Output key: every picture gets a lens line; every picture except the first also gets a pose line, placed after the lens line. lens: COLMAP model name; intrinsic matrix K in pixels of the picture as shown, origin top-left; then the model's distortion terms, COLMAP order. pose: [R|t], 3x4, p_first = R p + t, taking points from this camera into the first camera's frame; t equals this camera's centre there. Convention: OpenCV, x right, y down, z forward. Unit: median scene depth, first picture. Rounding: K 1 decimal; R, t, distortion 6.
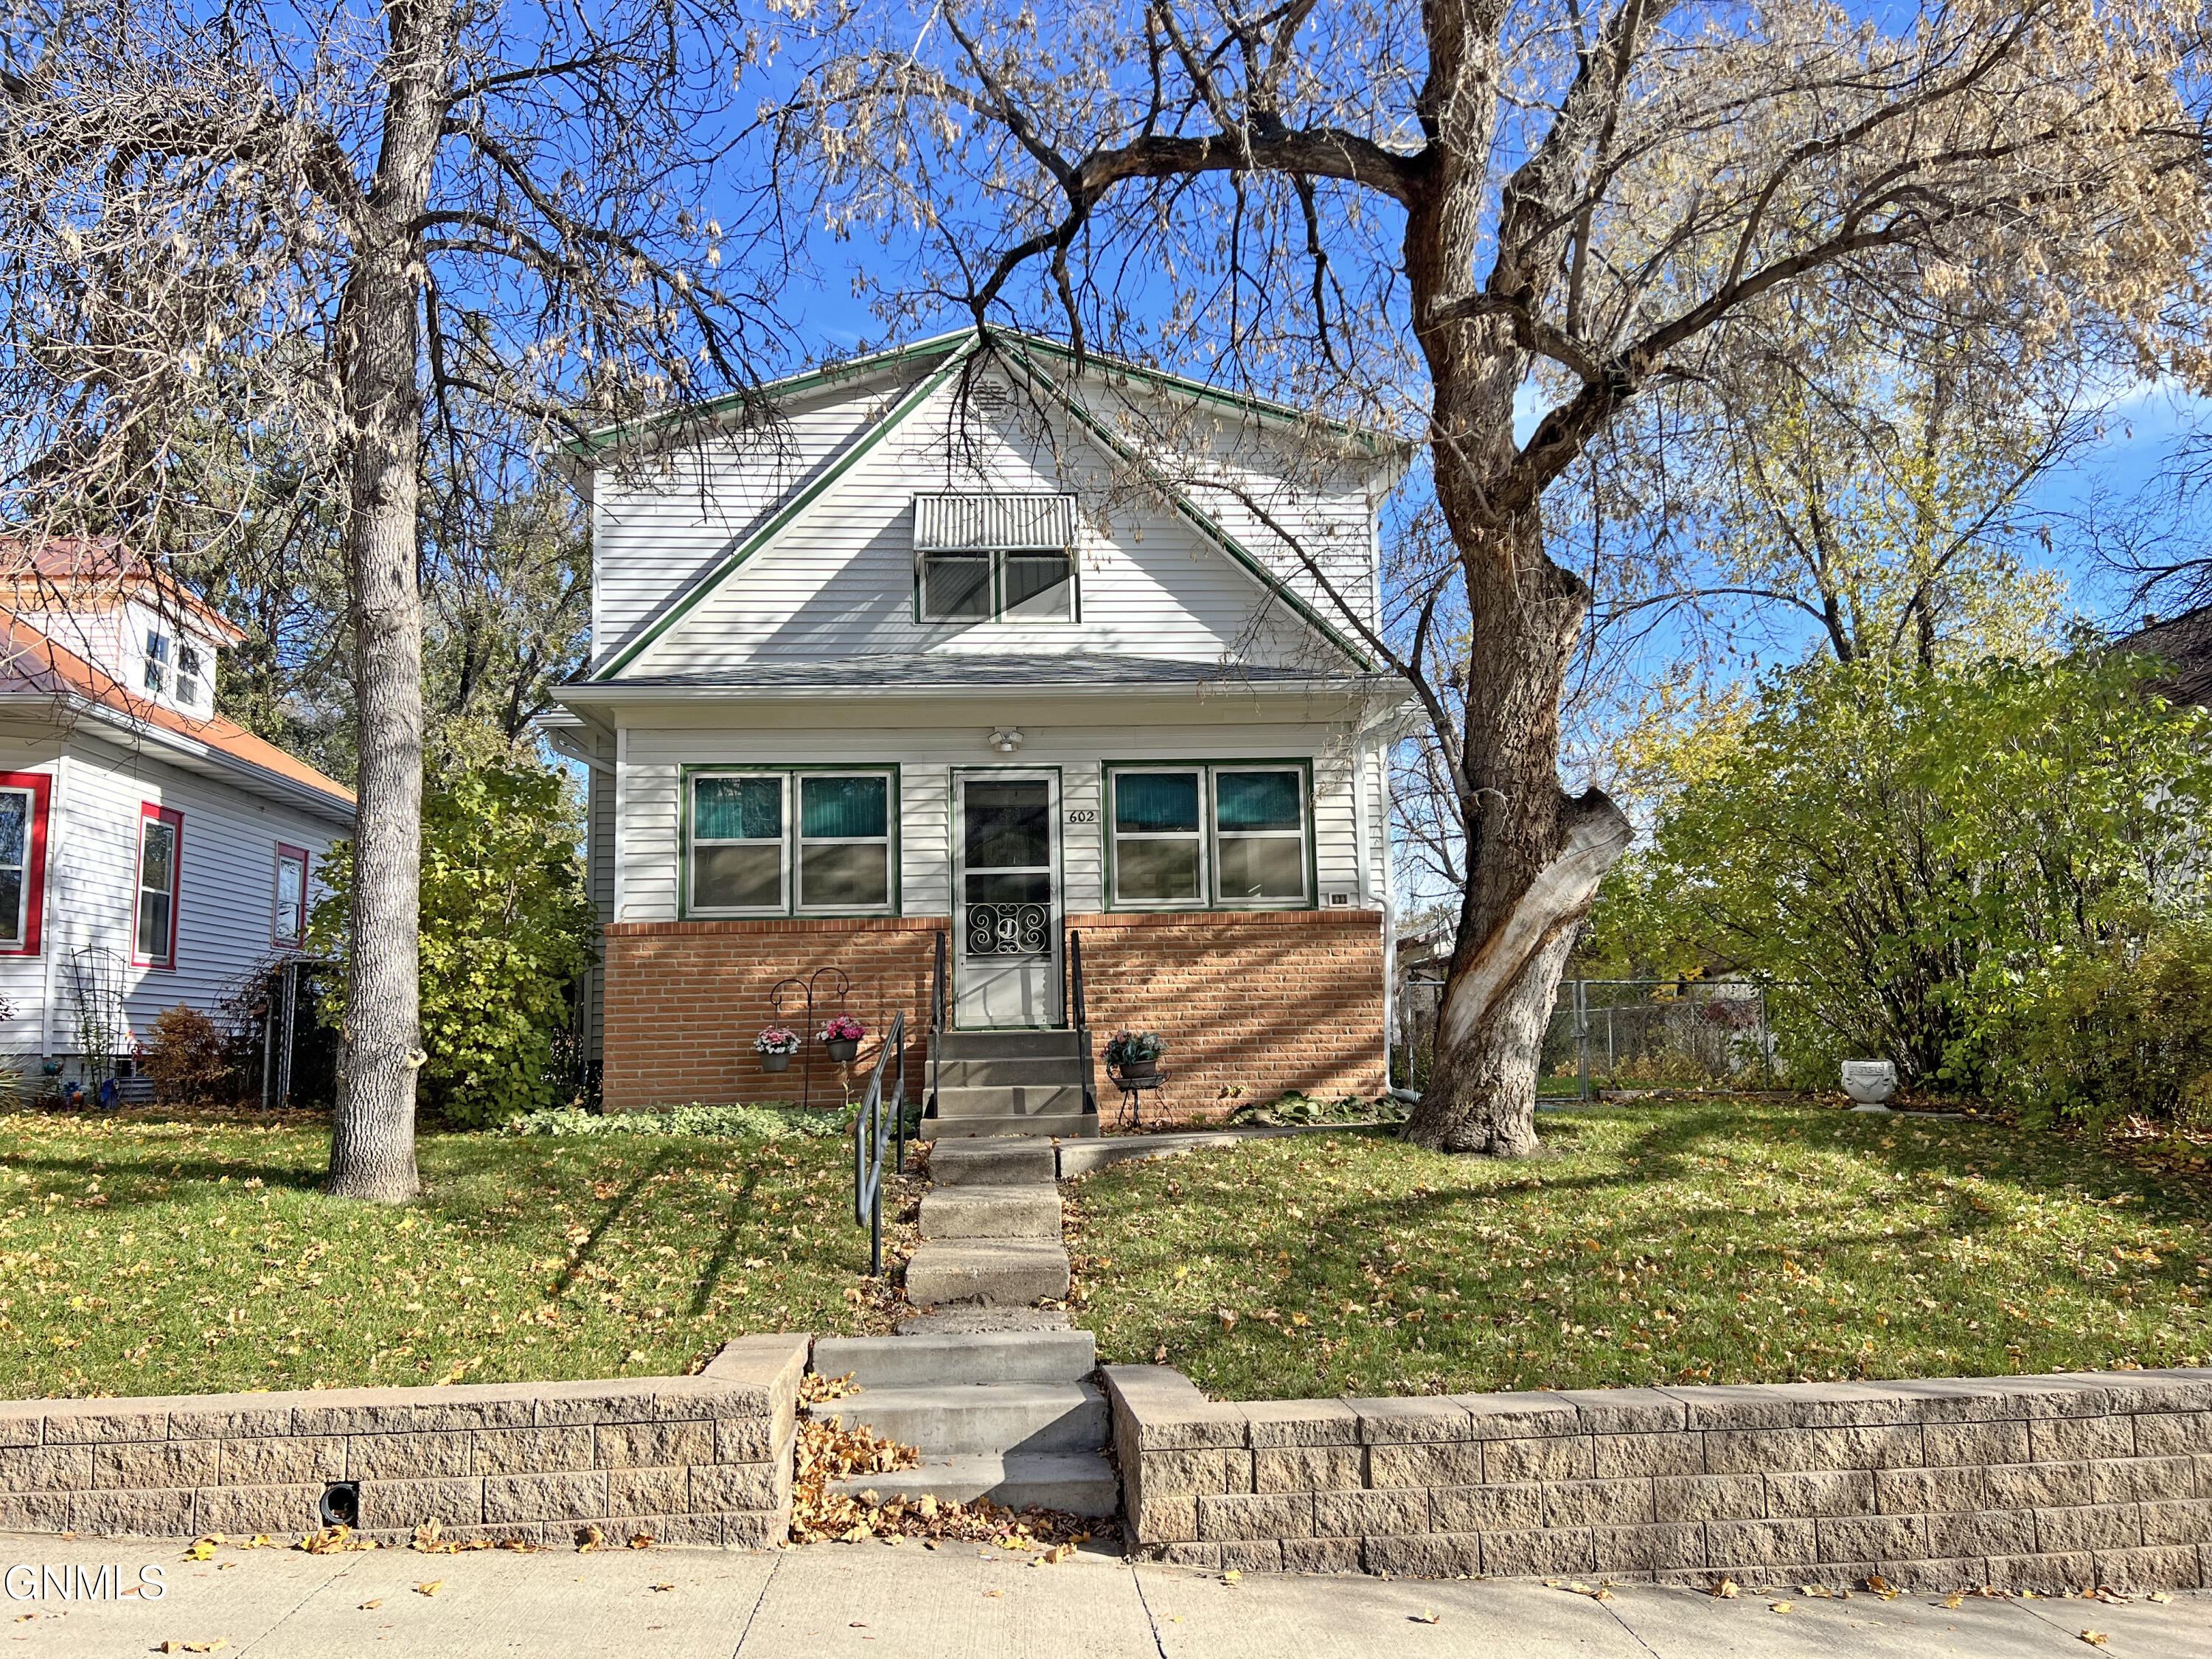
lens RADIAL K [[1657.9, 0, 1106.0], [0, 1657.9, 829.5], [0, 0, 1]] dist [0.058087, -0.057836]
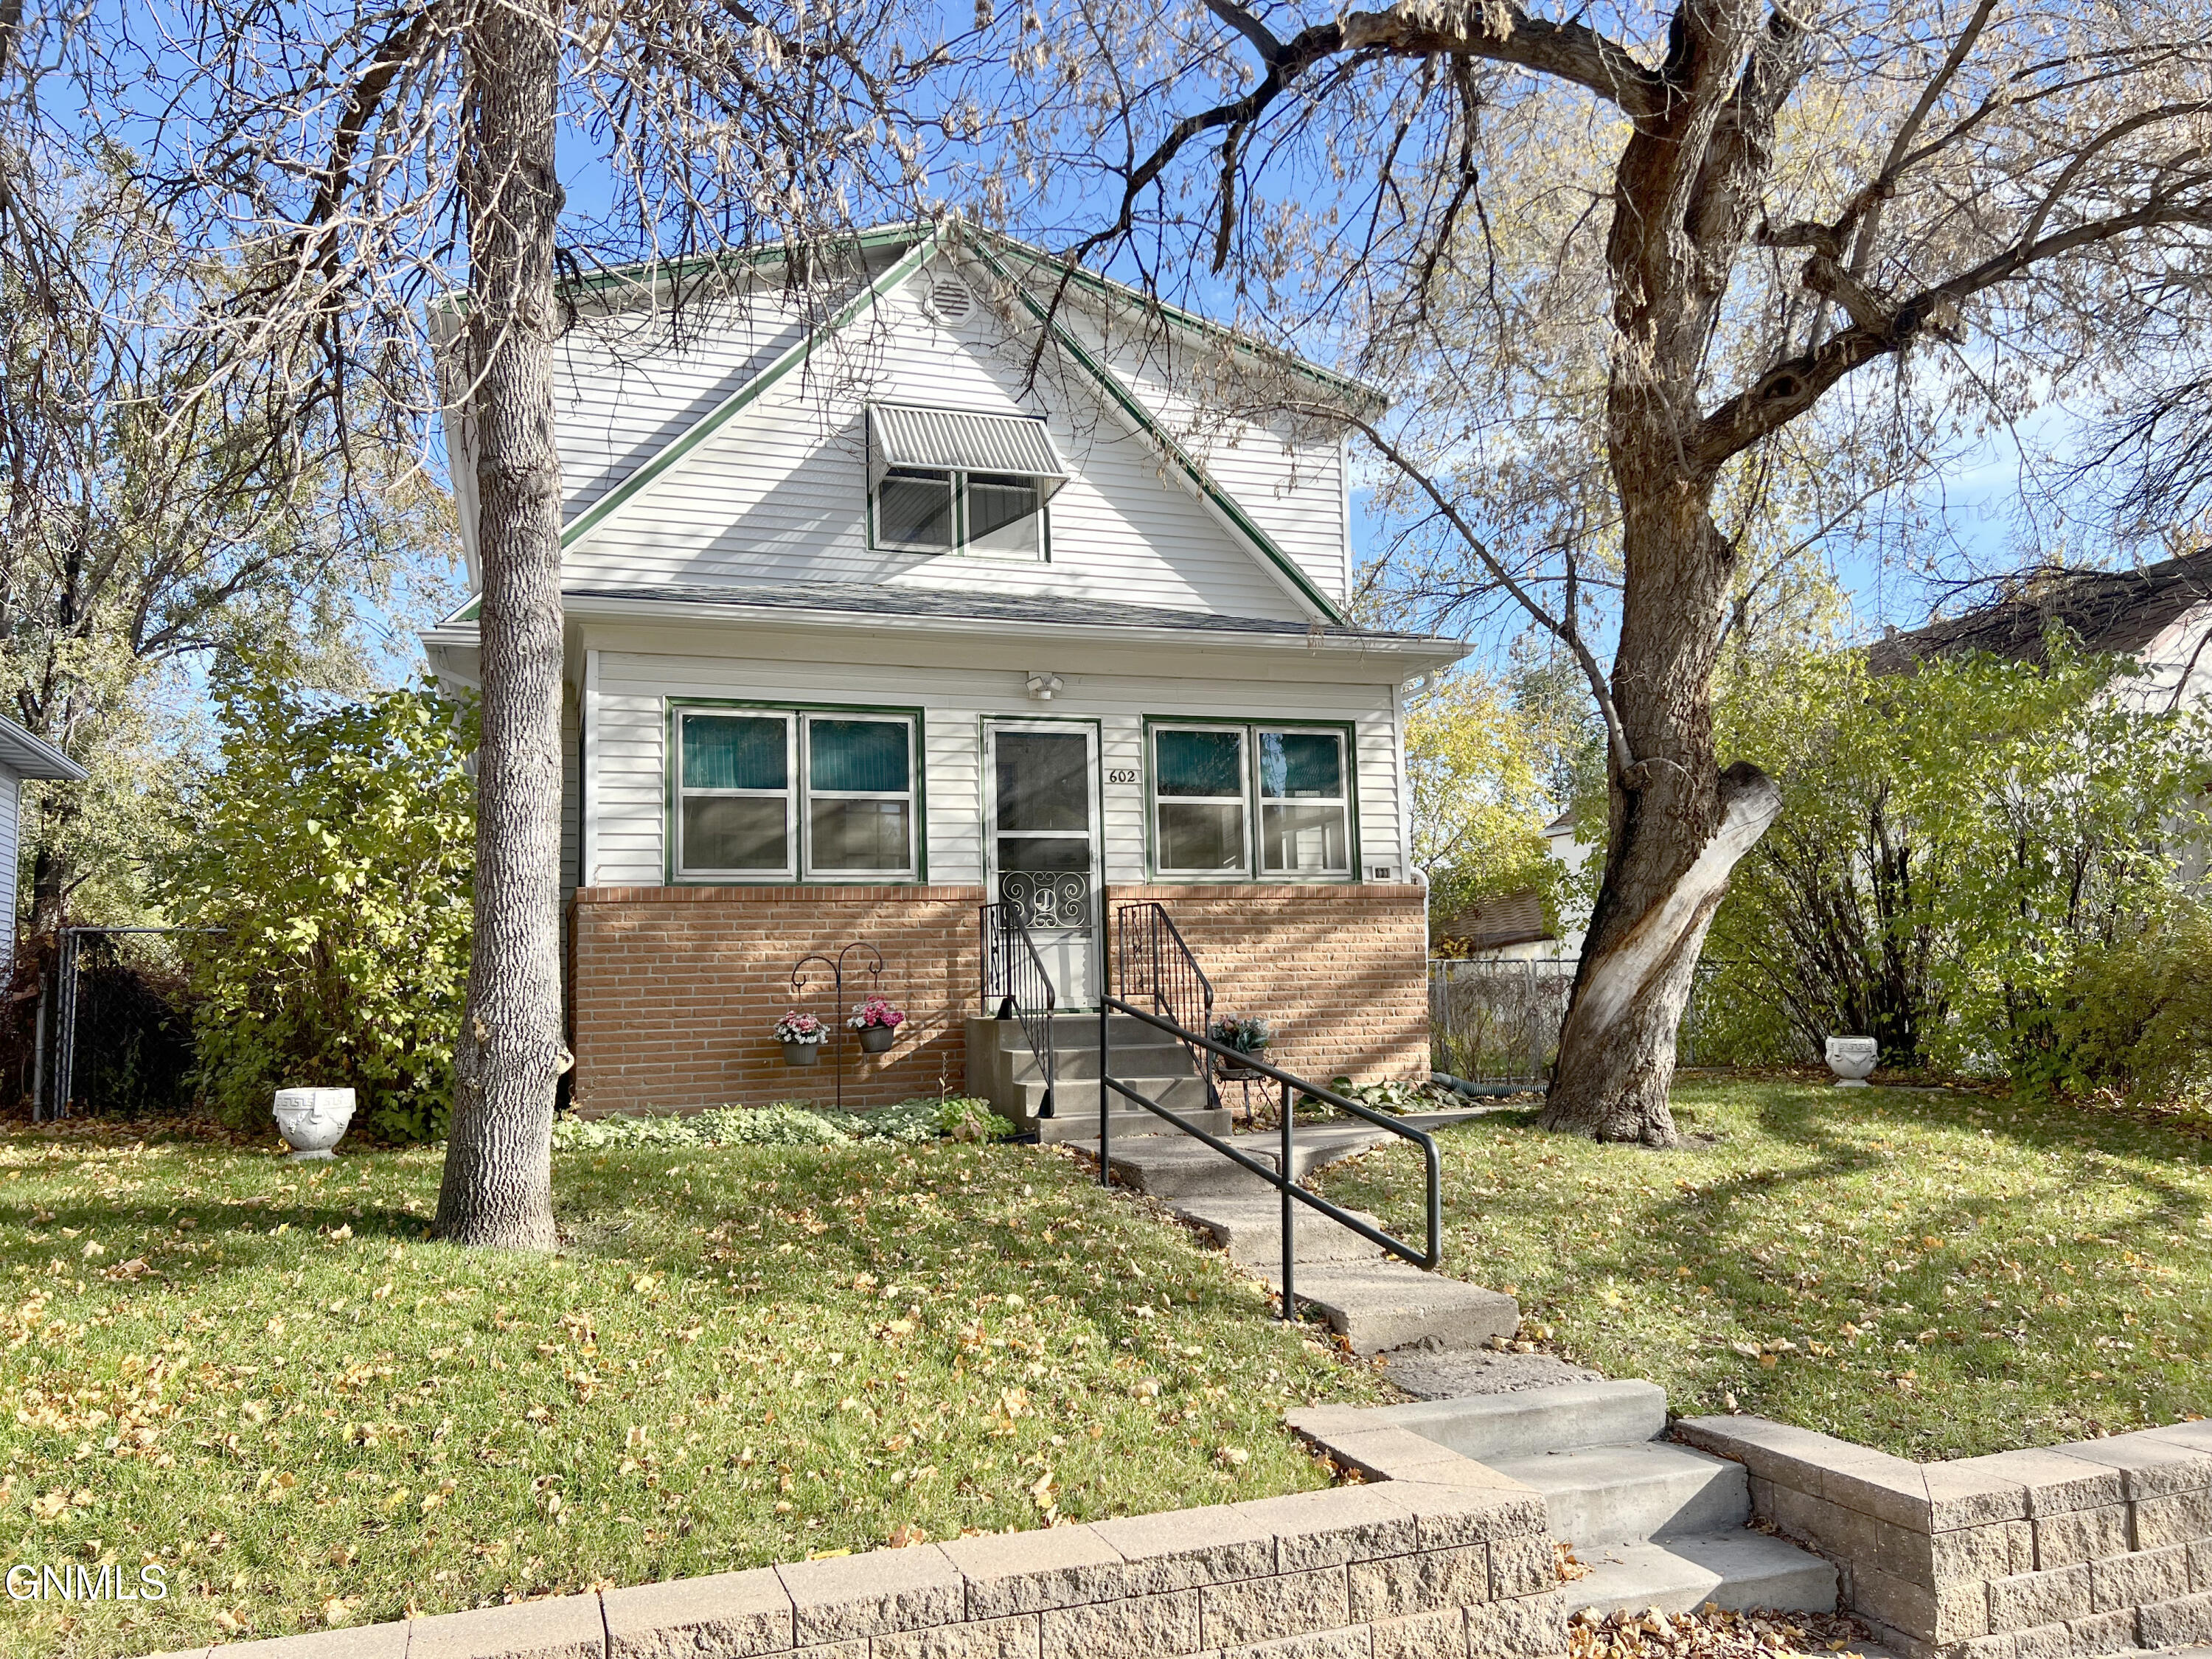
lens RADIAL K [[1657.9, 0, 1106.0], [0, 1657.9, 829.5], [0, 0, 1]] dist [0.058087, -0.057836]
pose [[0.960370, 0.023626, 0.277727, -0.274436], [-0.027995, 0.999539, 0.011775, 0.010893], [-0.277320, -0.019083, 0.960588, 0.142741]]
